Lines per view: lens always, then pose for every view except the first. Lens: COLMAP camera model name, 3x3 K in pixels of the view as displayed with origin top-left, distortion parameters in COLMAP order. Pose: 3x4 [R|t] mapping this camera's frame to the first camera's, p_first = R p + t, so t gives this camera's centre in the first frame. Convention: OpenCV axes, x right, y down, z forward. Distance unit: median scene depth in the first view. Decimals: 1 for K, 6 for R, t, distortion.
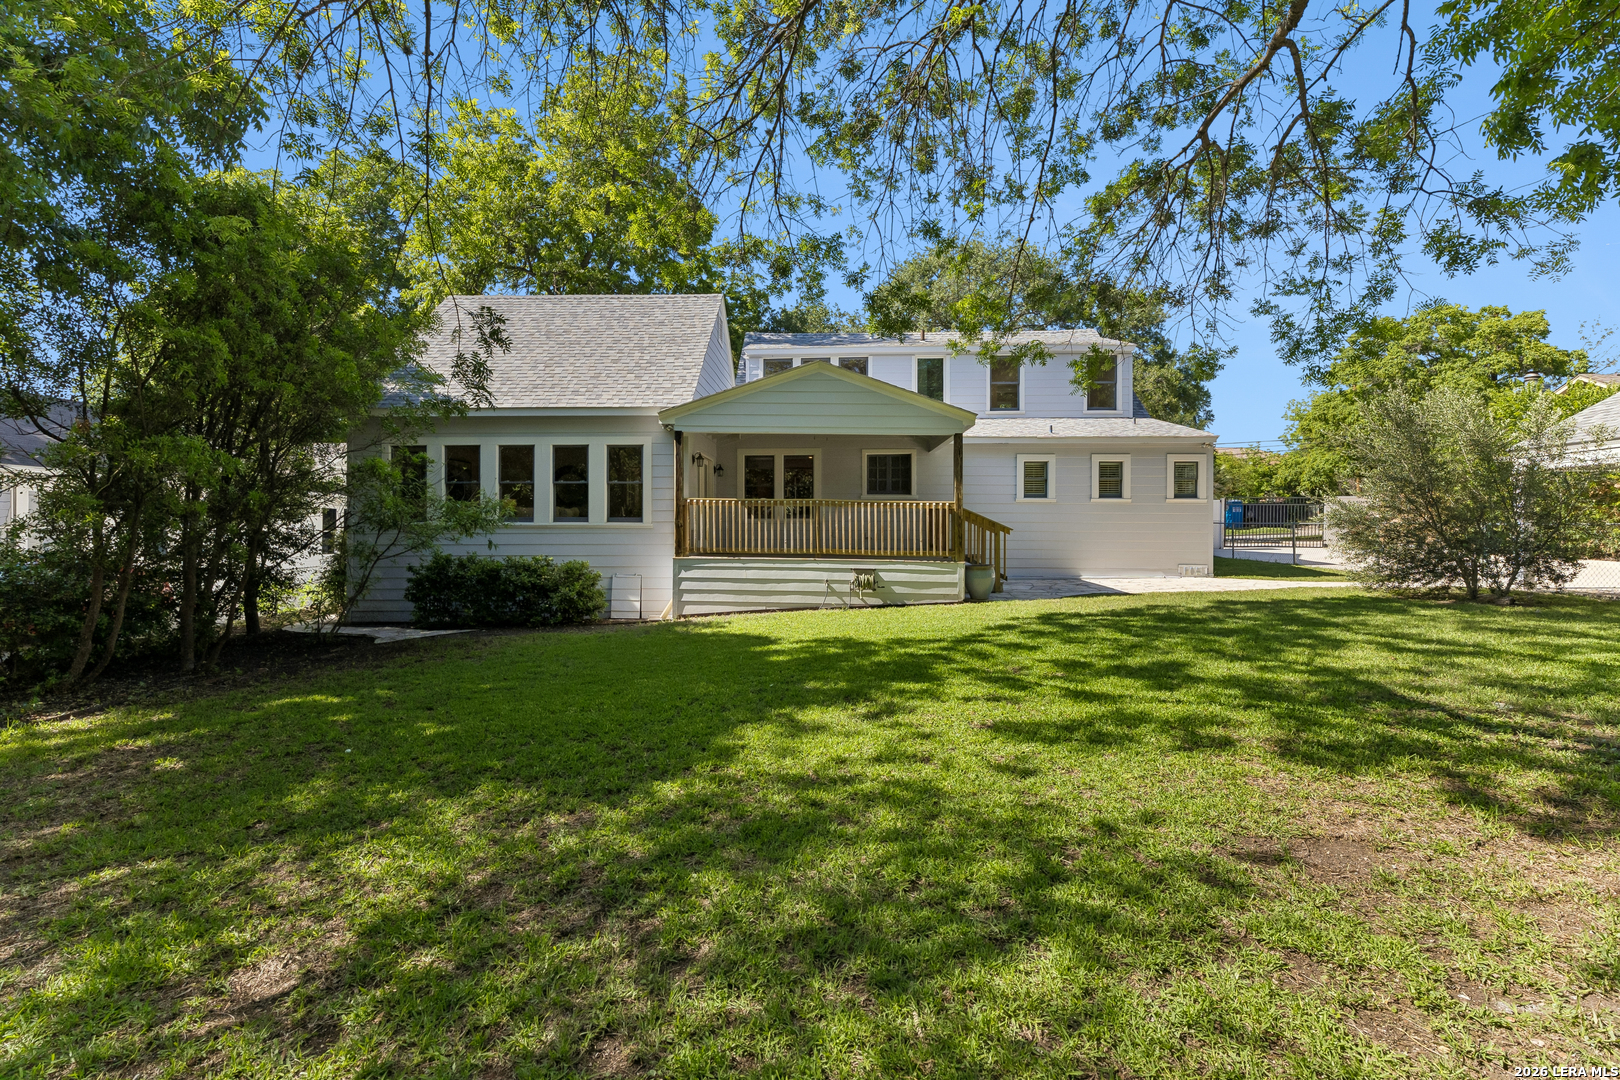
lens RADIAL K [[729.4, 0, 823.7], [0, 729.4, 528.9], [0, 0, 1]] dist [0.005302, -0.000585]
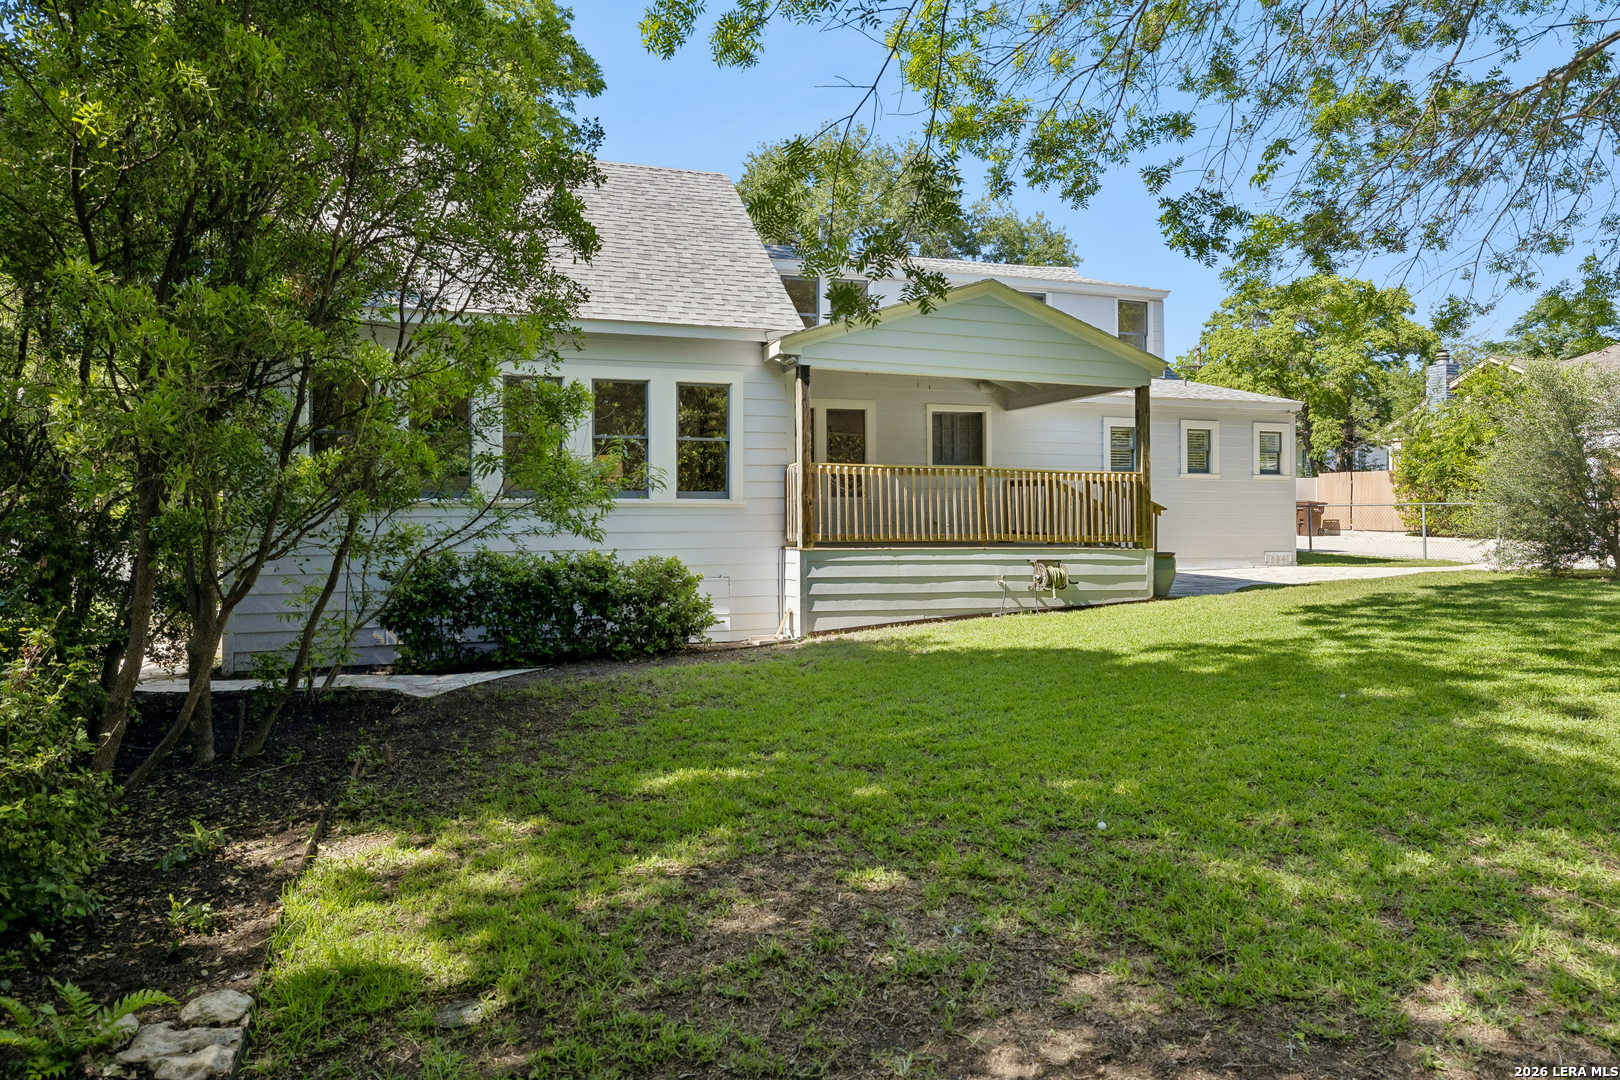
lens RADIAL K [[1010.2, 0, 821.0], [0, 1010.2, 524.2], [0, 0, 1]] dist [-0.008603, 0.004578]
pose [[0.934077, -0.006397, 0.357014, -0.528761], [0.006774, 0.999977, 0.000195, 0.015633], [-0.357008, 0.002237, 0.934099, 0.105089]]
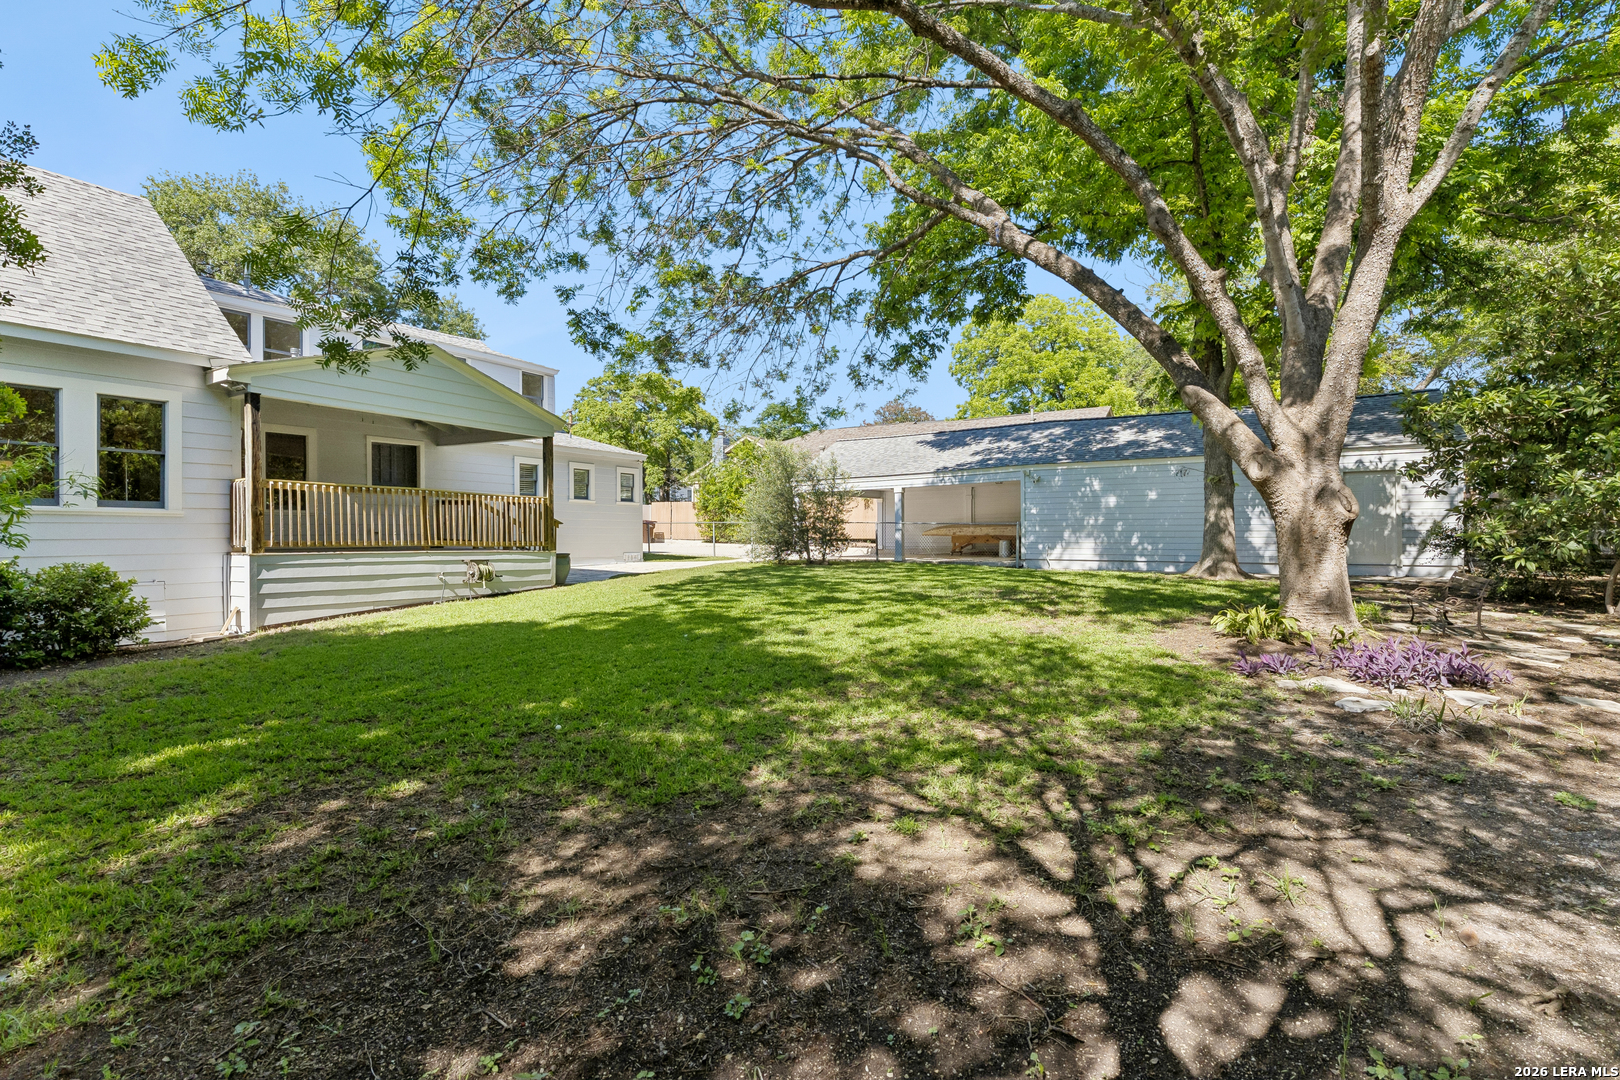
lens RADIAL K [[729.4, 0, 806.6], [0, 729.4, 543.5], [0, 0, 1]] dist [0.005302, -0.000585]
pose [[0.505990, -0.015003, 0.862409, -0.581758], [0.005122, 0.999883, 0.014390, 0.019331], [-0.862524, -0.002864, 0.506008, 0.088686]]
